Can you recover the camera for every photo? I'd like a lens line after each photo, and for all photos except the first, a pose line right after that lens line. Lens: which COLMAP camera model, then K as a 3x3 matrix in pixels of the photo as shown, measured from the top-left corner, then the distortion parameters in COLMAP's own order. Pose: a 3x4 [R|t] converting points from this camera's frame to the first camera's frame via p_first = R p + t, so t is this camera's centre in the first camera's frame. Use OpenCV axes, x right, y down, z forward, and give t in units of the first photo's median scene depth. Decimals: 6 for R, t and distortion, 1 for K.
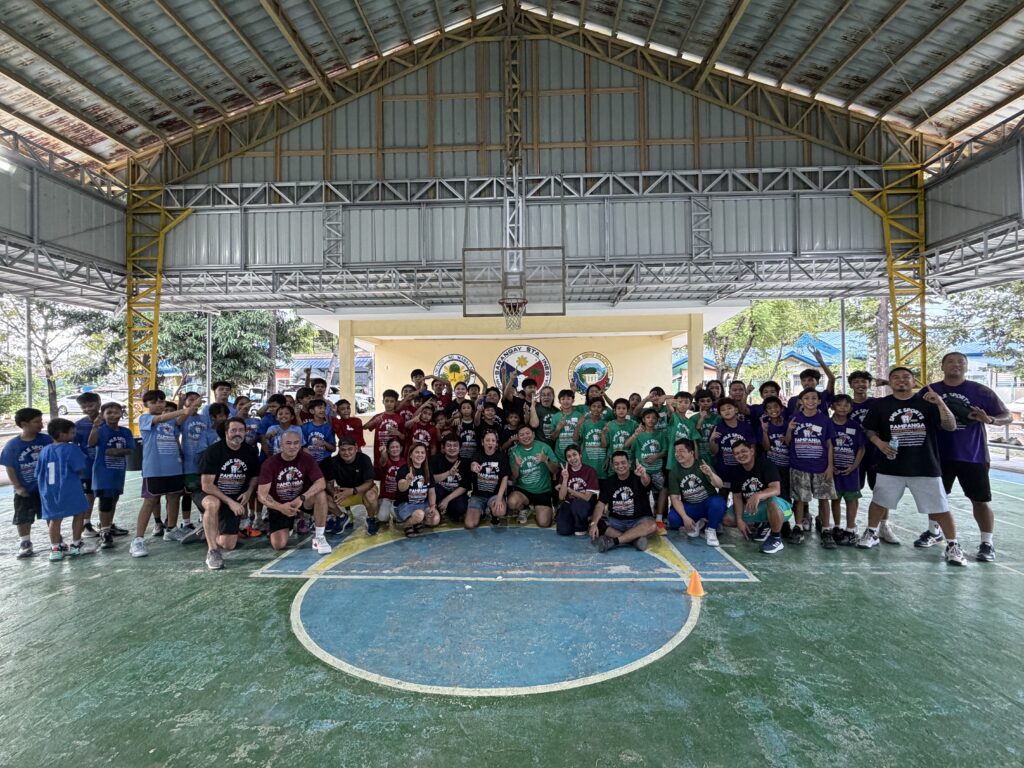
lens RADIAL K [[510.5, 0, 508.2], [0, 510.5, 381.6], [0, 0, 1]] dist [0.001166, -0.002787]
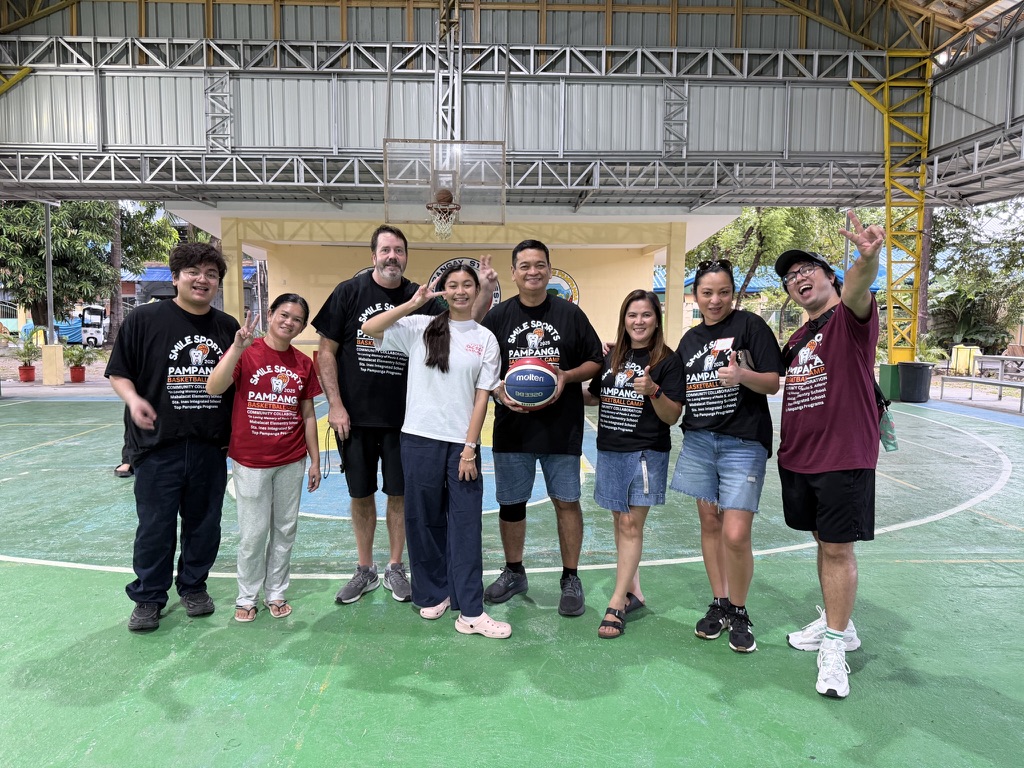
lens RADIAL K [[742.0, 0, 511.6], [0, 742.0, 390.0], [0, 0, 1]] dist [0.067430, -0.082906]
pose [[0.997017, 0.010533, 0.076463, 0.026226], [-0.018637, 0.994186, 0.106054, 0.012310], [-0.074902, -0.107162, 0.991416, -0.236145]]
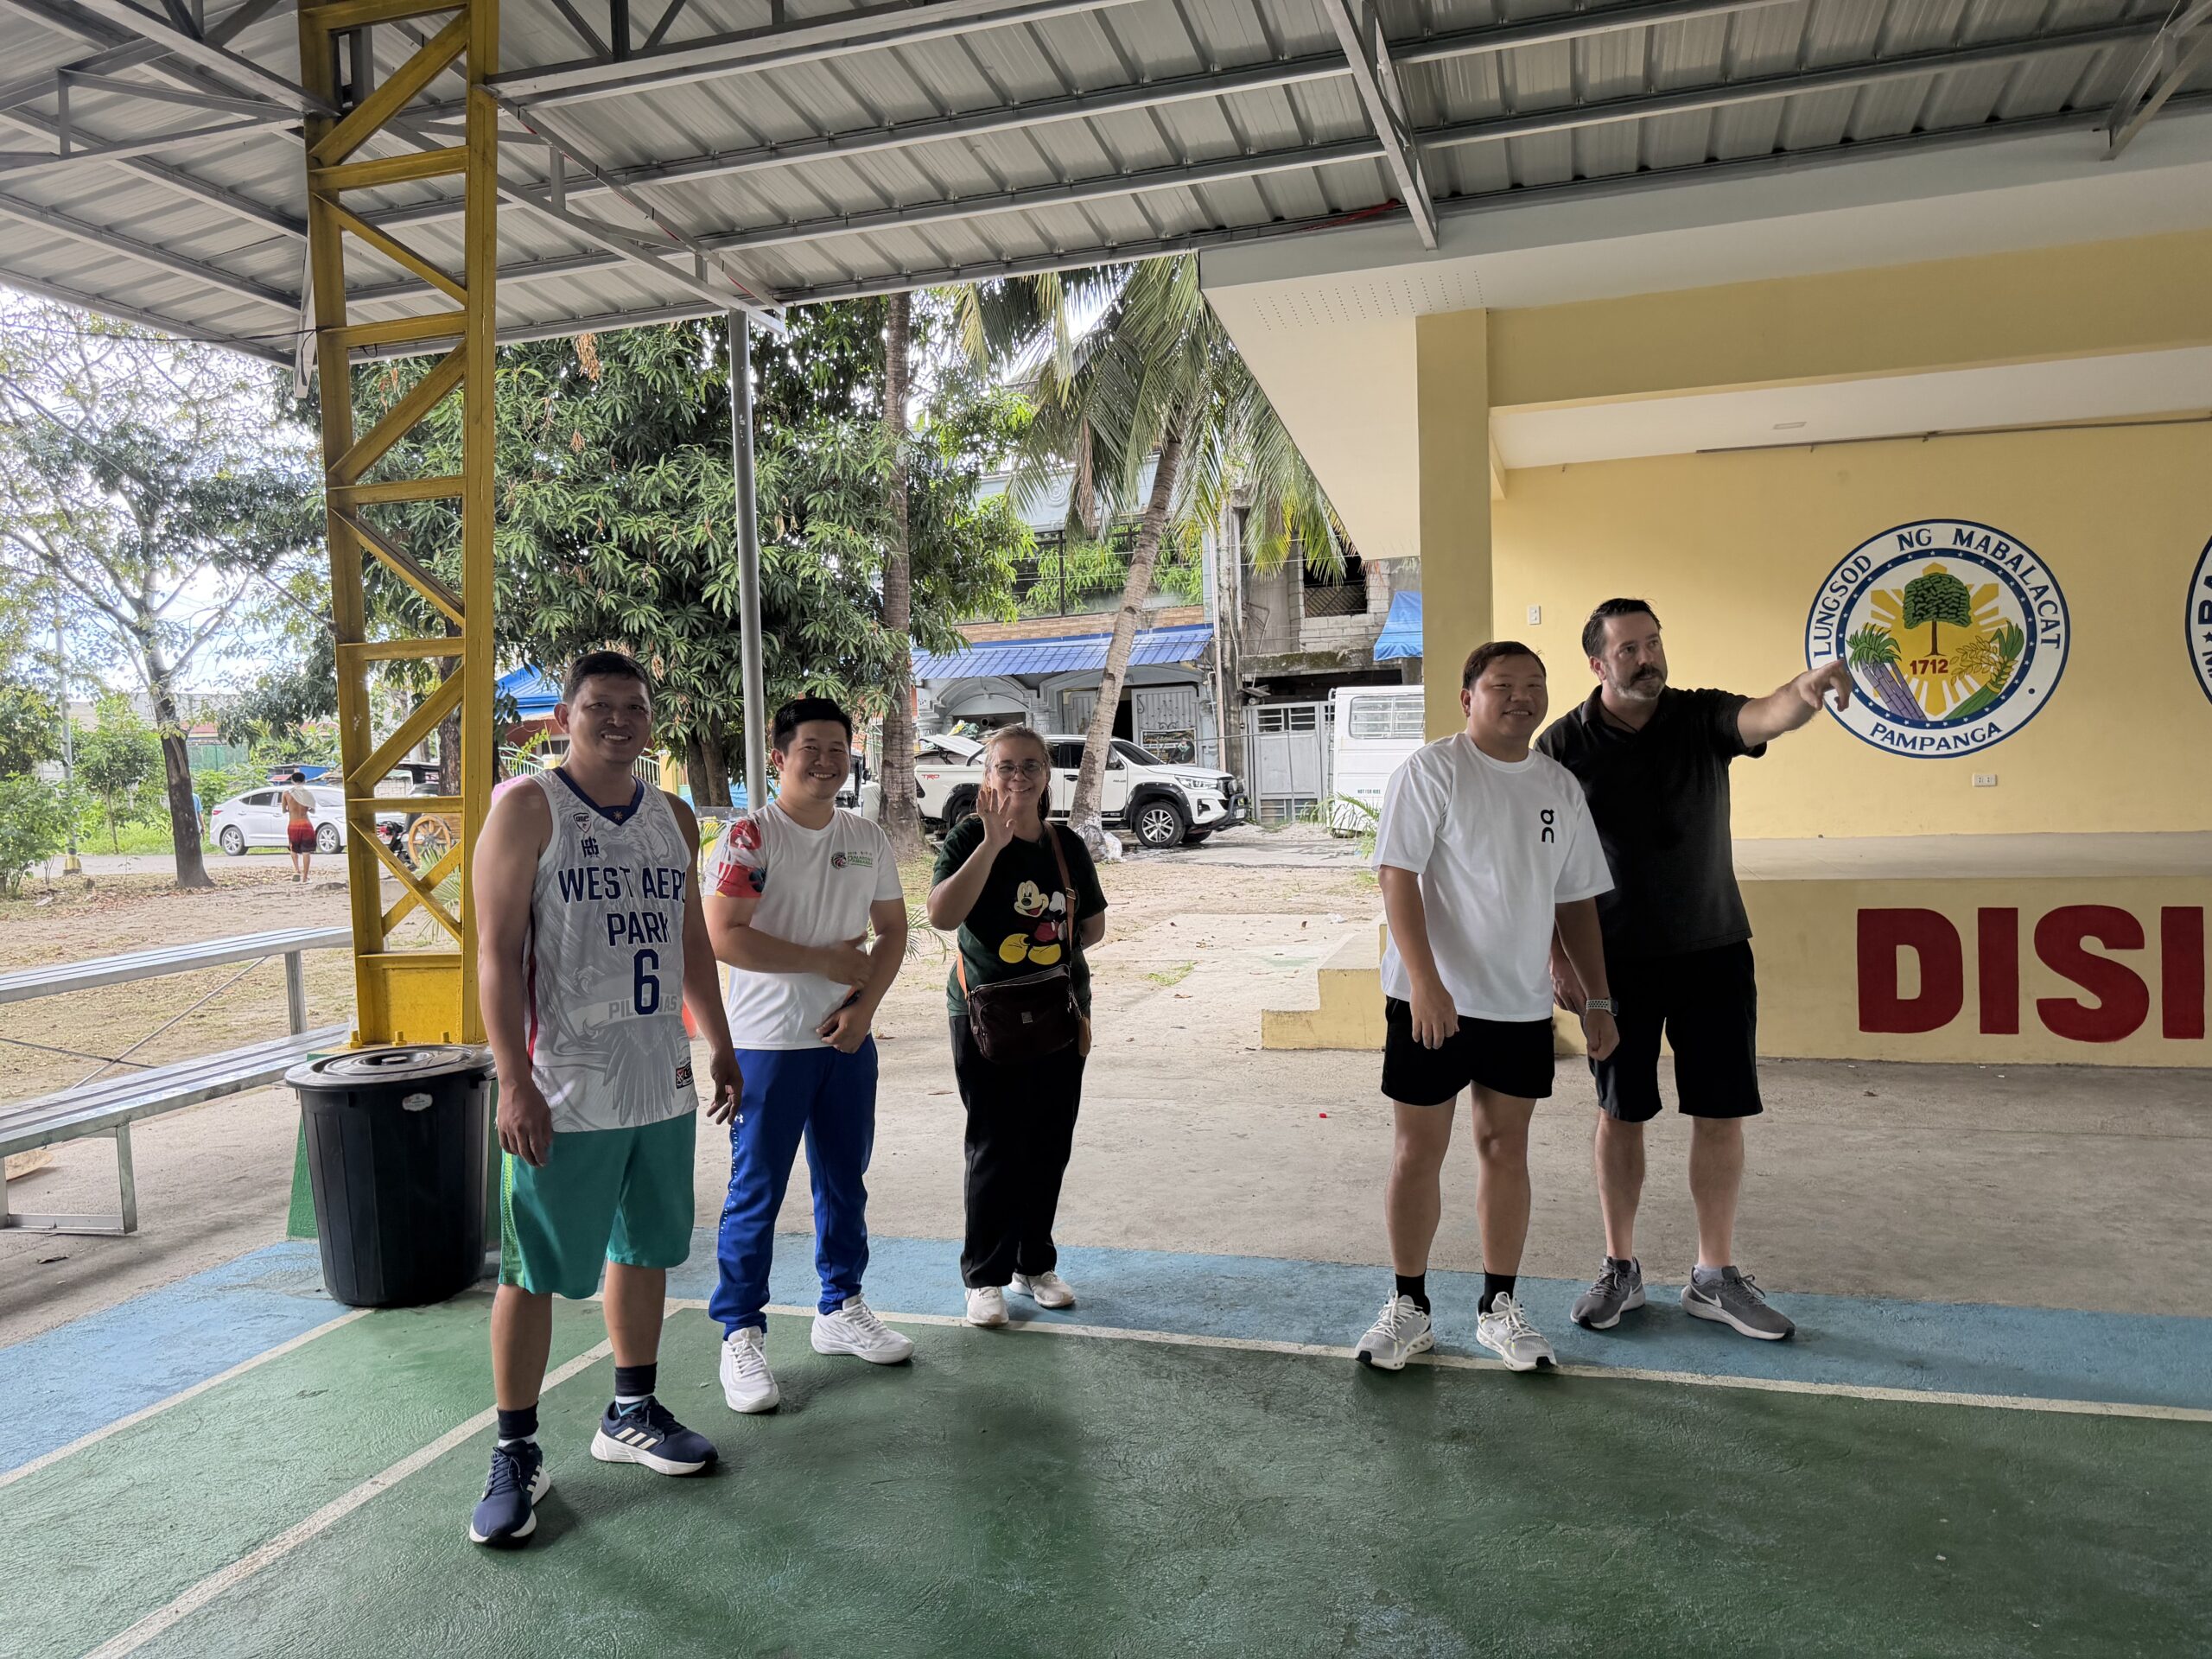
lens RADIAL K [[1602.8, 0, 1037.7], [0, 1602.8, 819.5], [0, 0, 1]] dist [0.067430, -0.082906]
pose [[0.961674, -0.011173, -0.273969, -0.412040], [0.025934, 0.998397, 0.050313, 0.022388], [0.272968, -0.055490, 0.960422, 0.593214]]
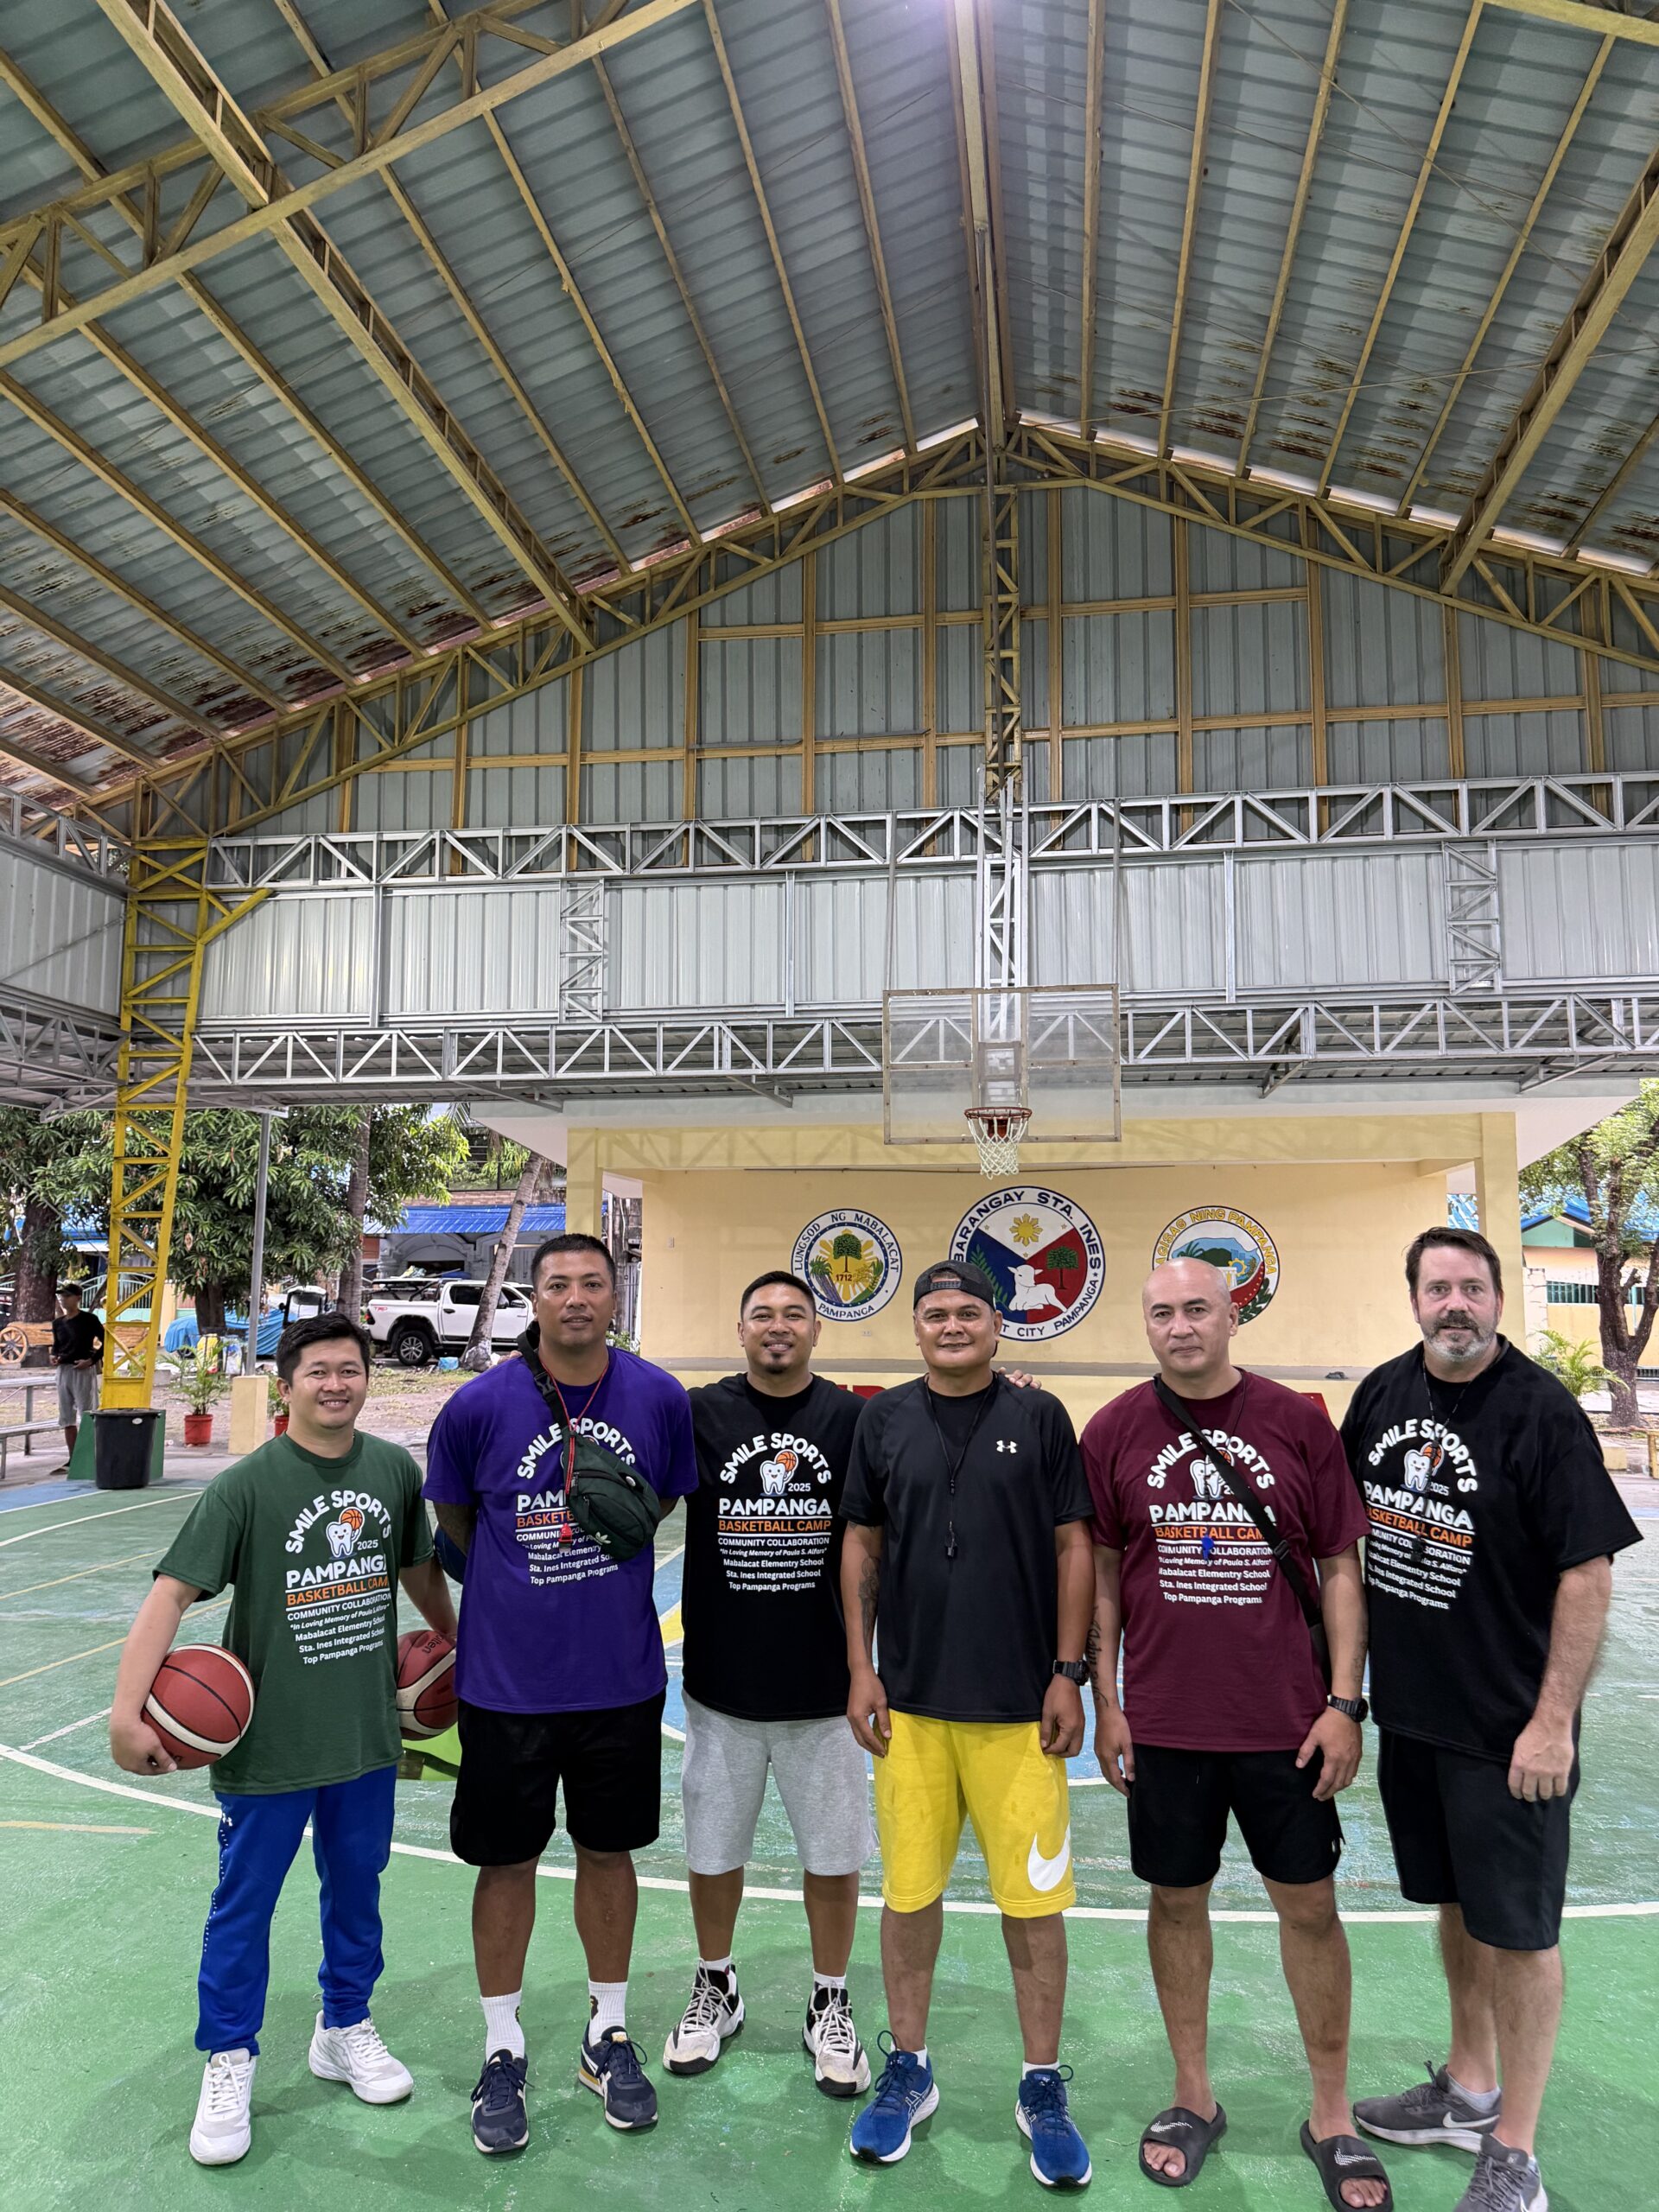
lens RADIAL K [[1602.8, 0, 809.2], [0, 1602.8, 1107.2], [0, 0, 1]] dist [0.067430, -0.082906]
pose [[0.993637, 0.000146, -0.112626, 0.002376], [-0.011258, 0.995119, -0.098035, -0.019707], [0.112062, 0.098679, 0.988789, -0.313631]]
